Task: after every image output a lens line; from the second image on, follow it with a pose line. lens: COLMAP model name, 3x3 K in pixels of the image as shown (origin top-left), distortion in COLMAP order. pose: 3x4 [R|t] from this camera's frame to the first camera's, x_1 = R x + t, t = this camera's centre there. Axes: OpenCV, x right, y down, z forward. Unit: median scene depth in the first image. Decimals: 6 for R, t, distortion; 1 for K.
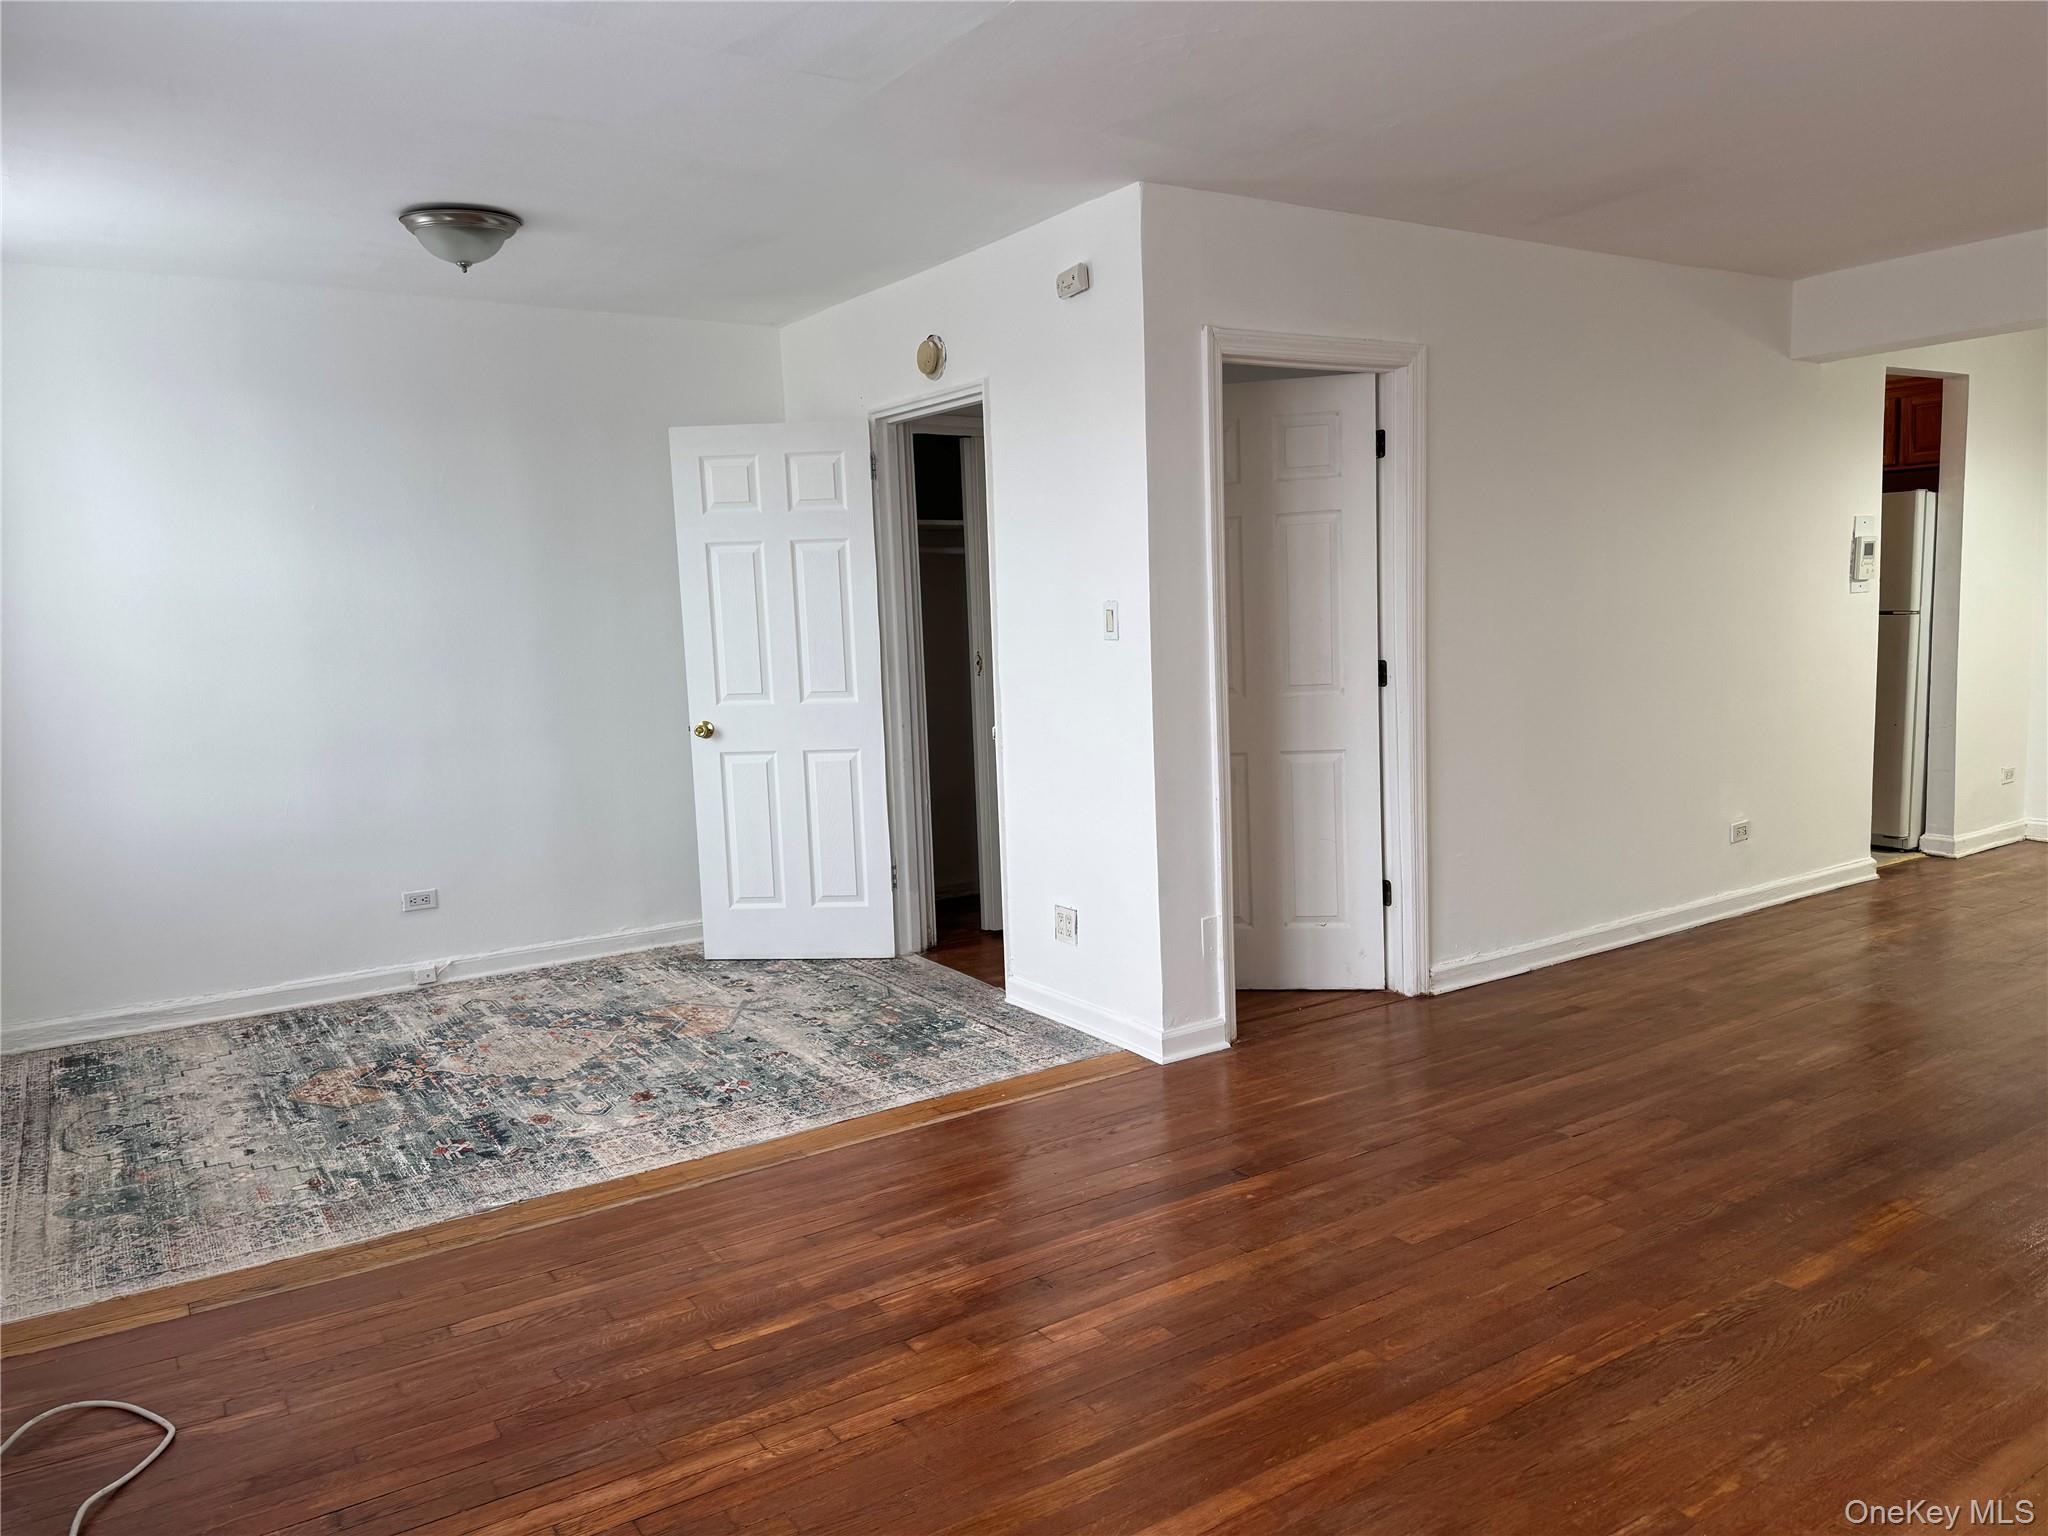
lens RADIAL K [[1433.2, 0, 1046.2], [0, 1433.2, 776.6], [0, 0, 1]] dist [0.076858, -0.091606]
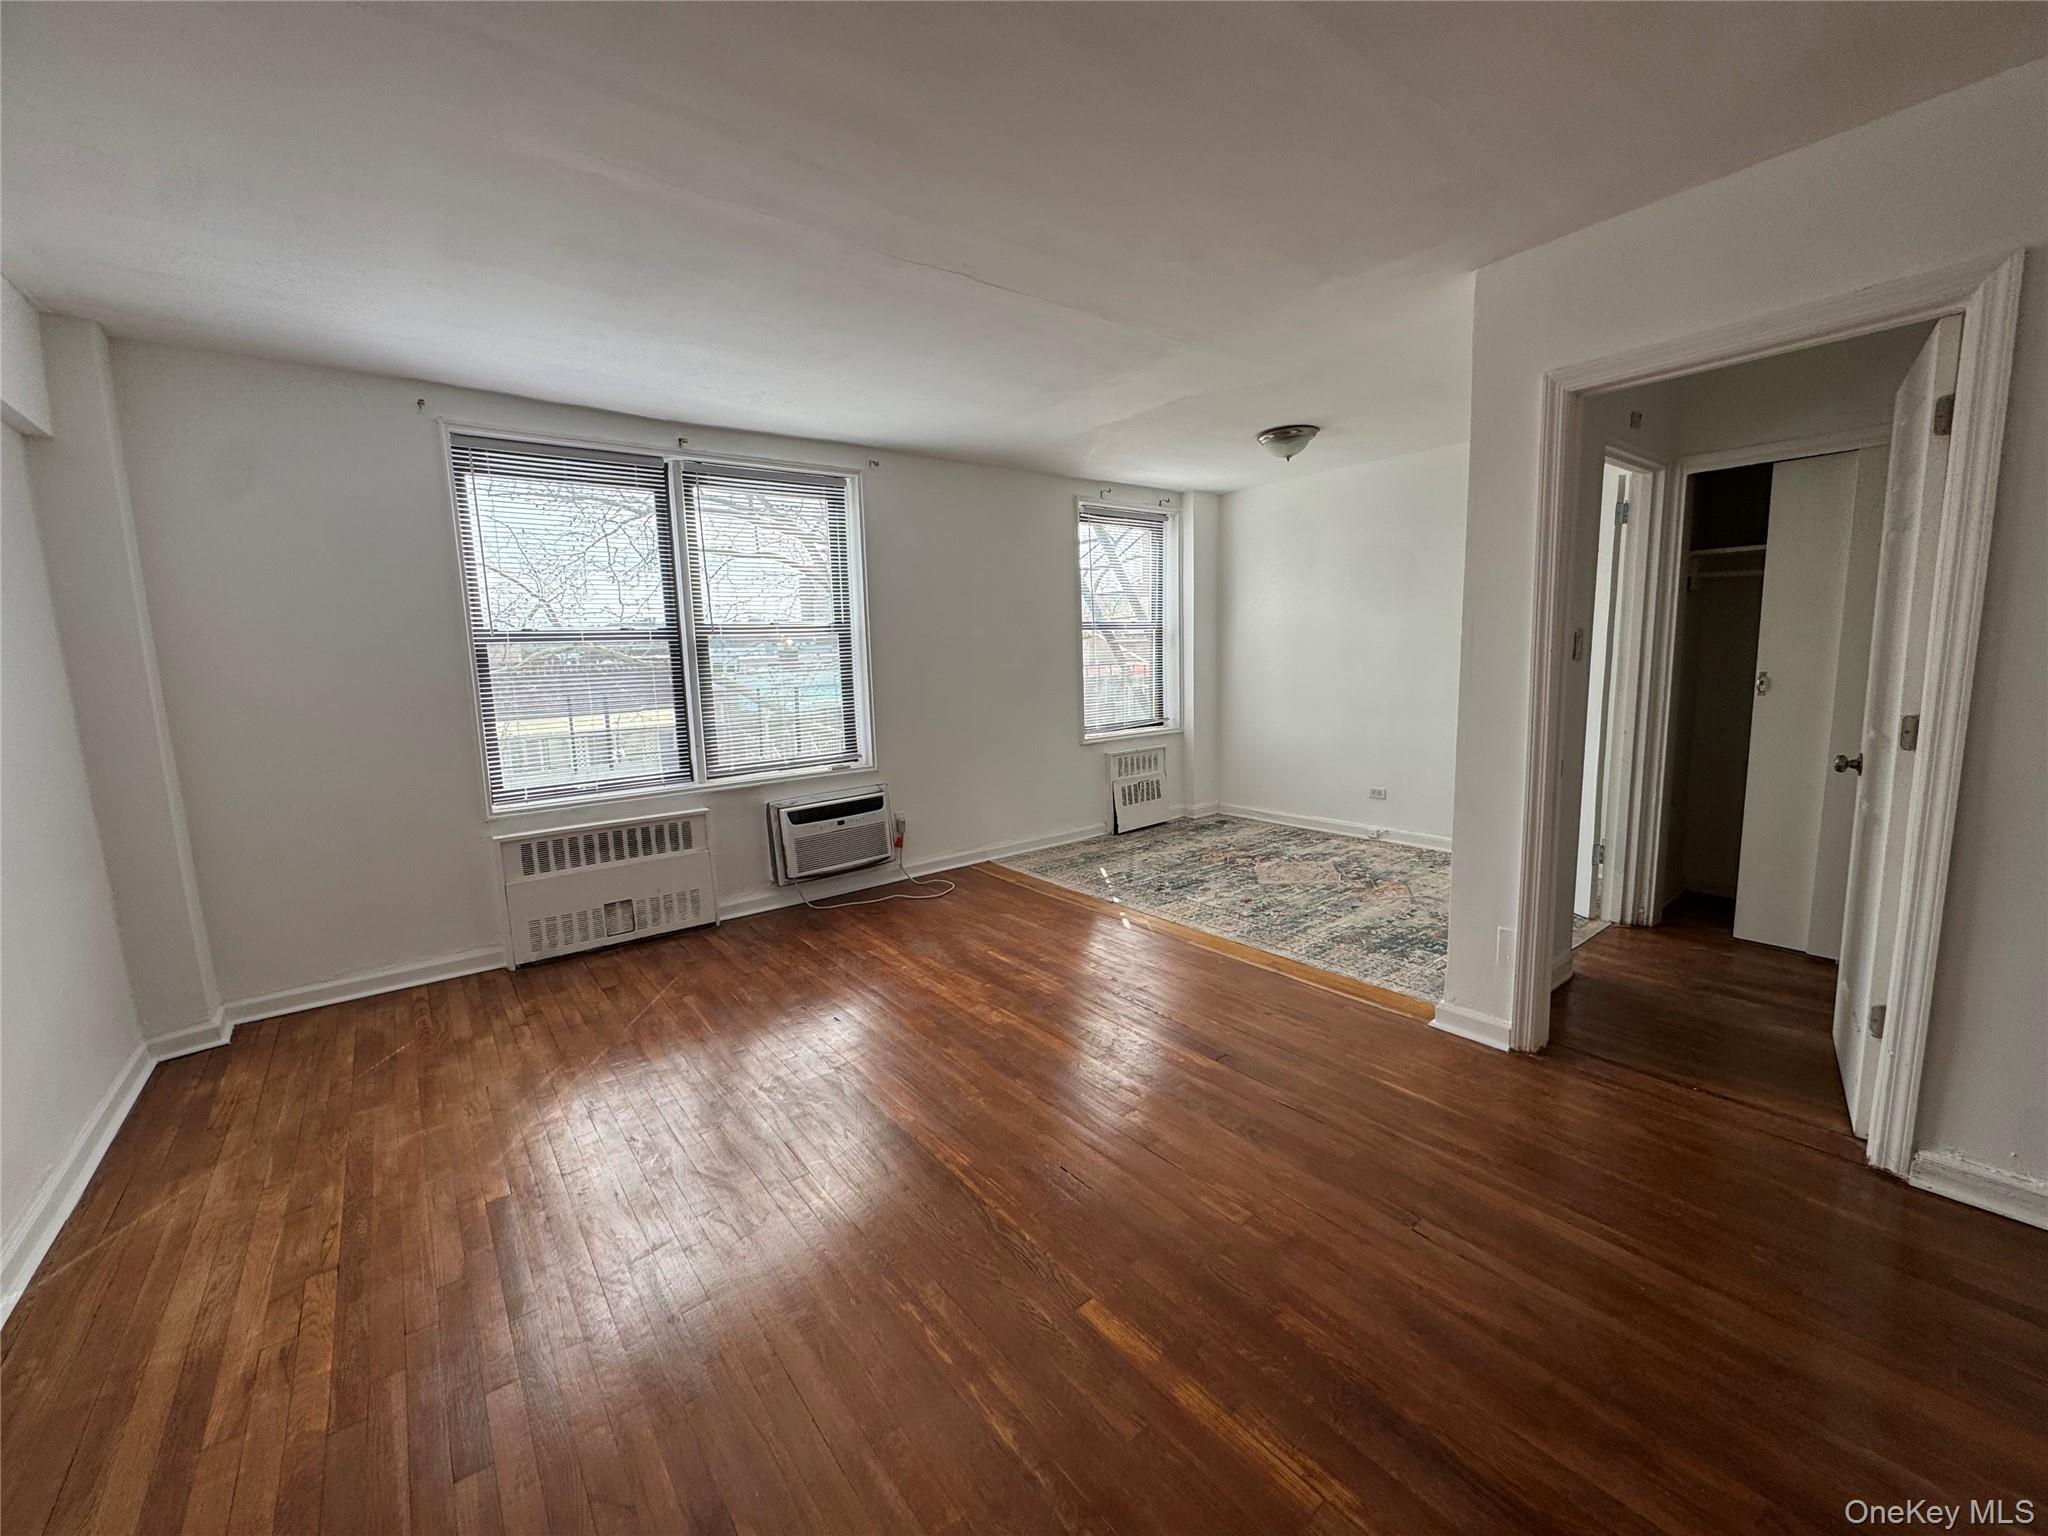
lens RADIAL K [[817.1, 0, 1019.6], [0, 817.1, 767.6], [0, 0, 1]] dist [-0.003386, 0.001707]
pose [[0.068735, 0.167181, -0.983527, 0.689978], [-0.092635, 0.982669, 0.160561, -0.088787], [0.993325, 0.080073, 0.083030, 0.581637]]
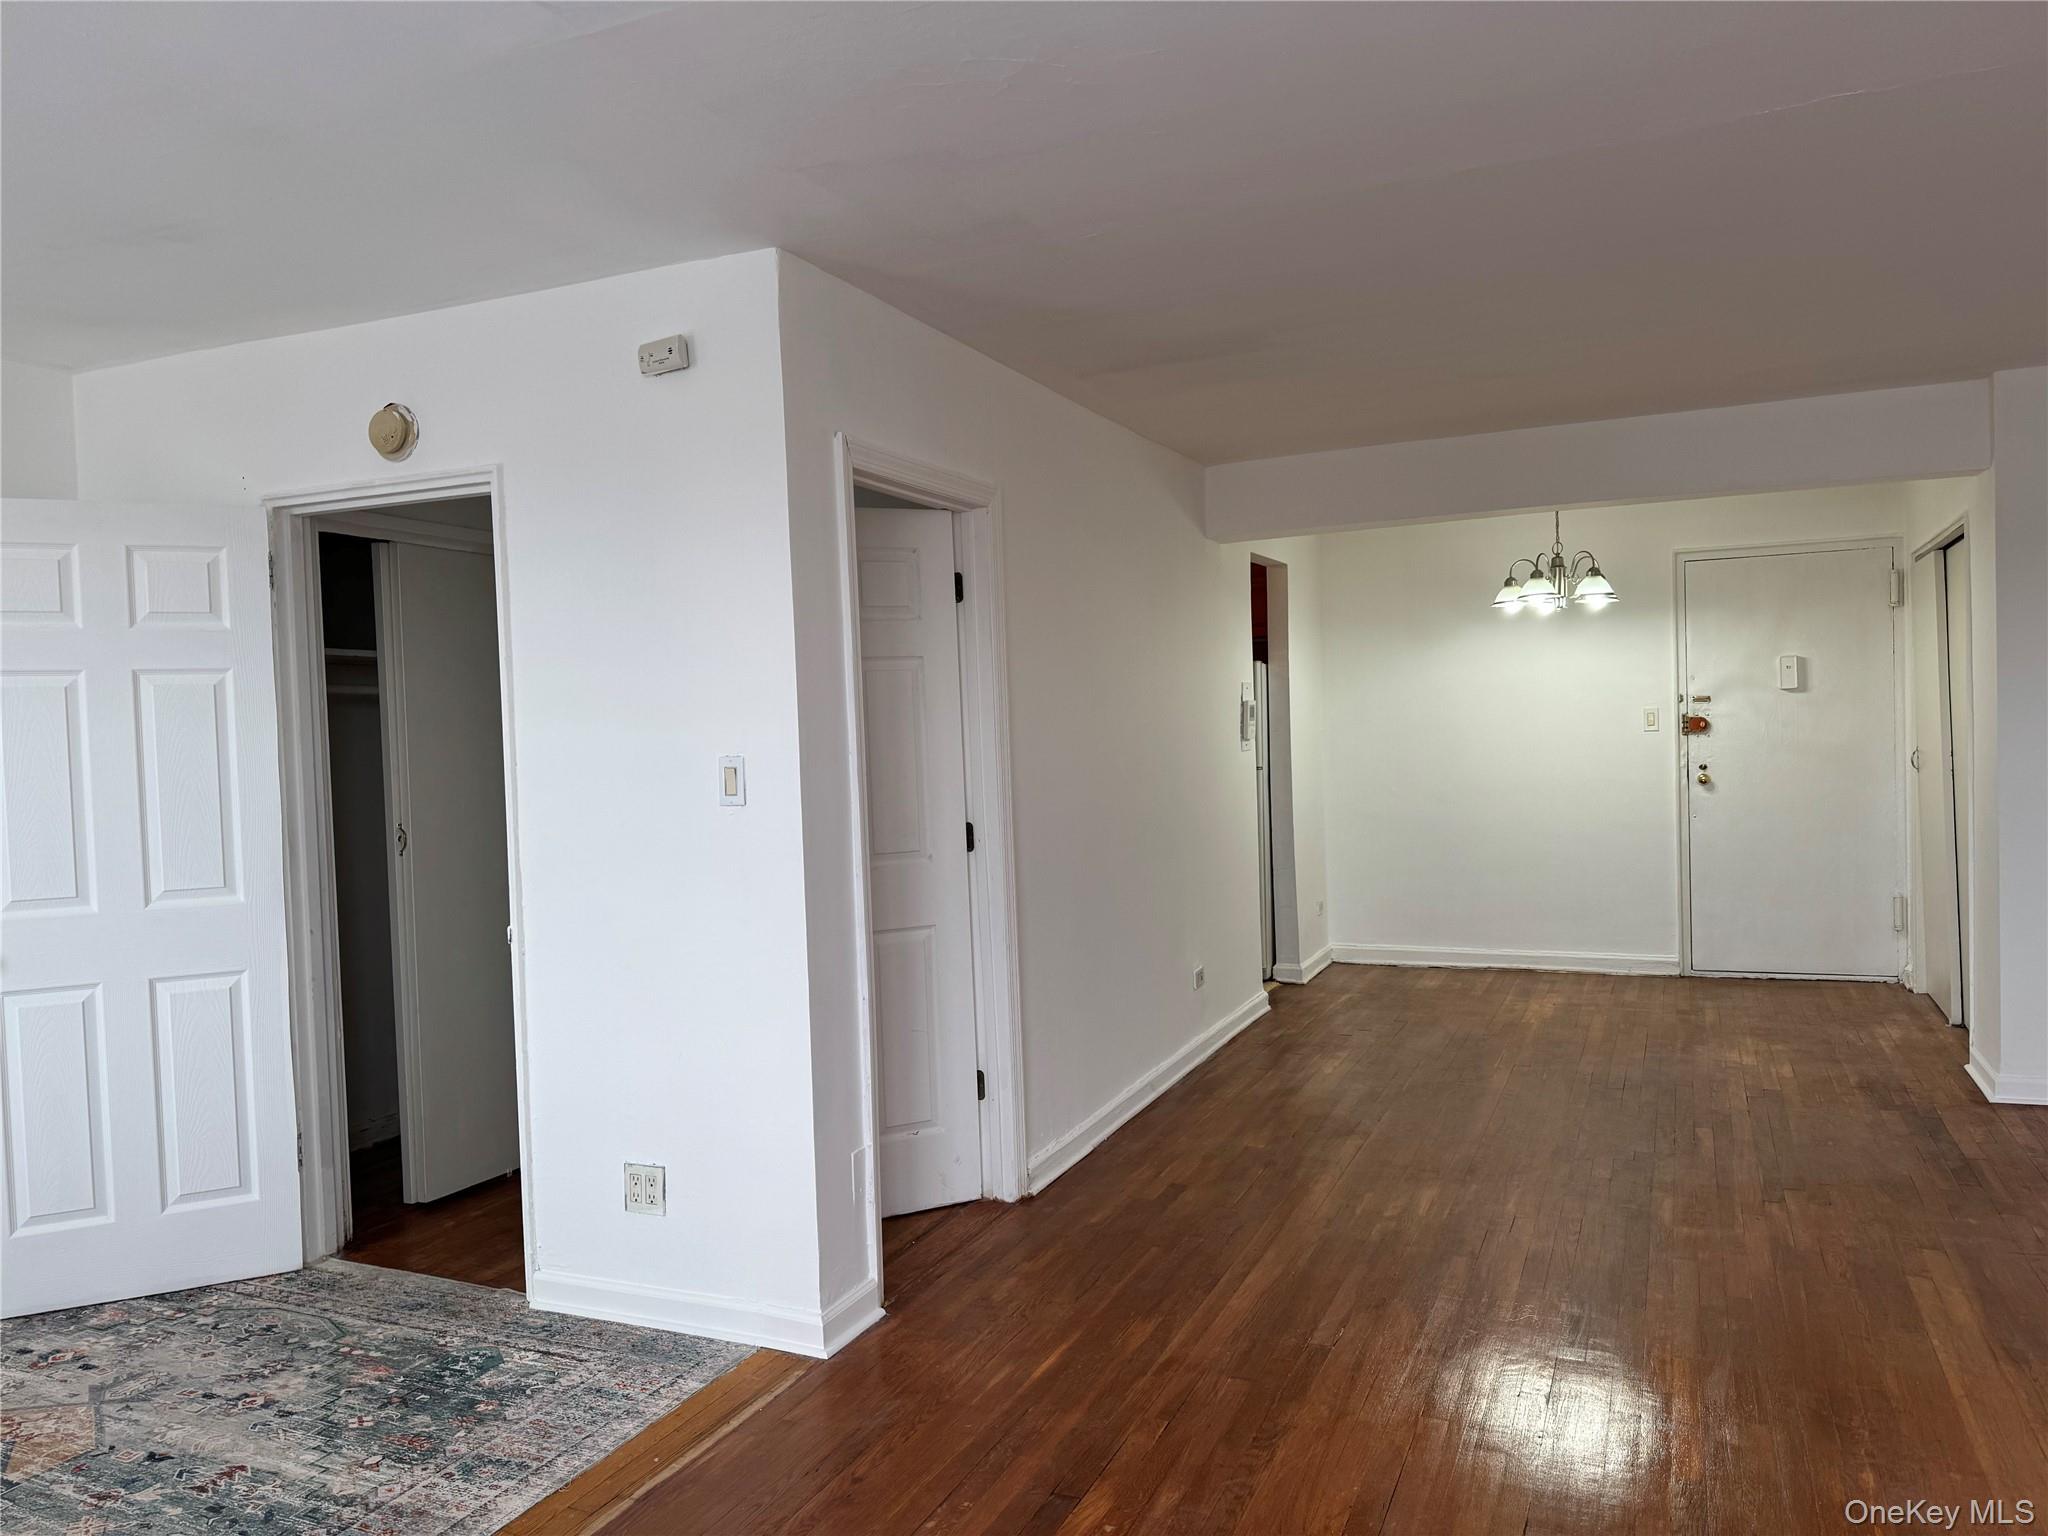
lens RADIAL K [[1433.2, 0, 1023.0], [0, 1433.2, 775.2], [0, 0, 1]] dist [0.076858, -0.091606]
pose [[0.847631, -0.009559, 0.530500, -0.236194], [0.066679, 0.993830, -0.088630, -0.032348], [-0.526380, 0.110499, 0.843039, 0.258392]]
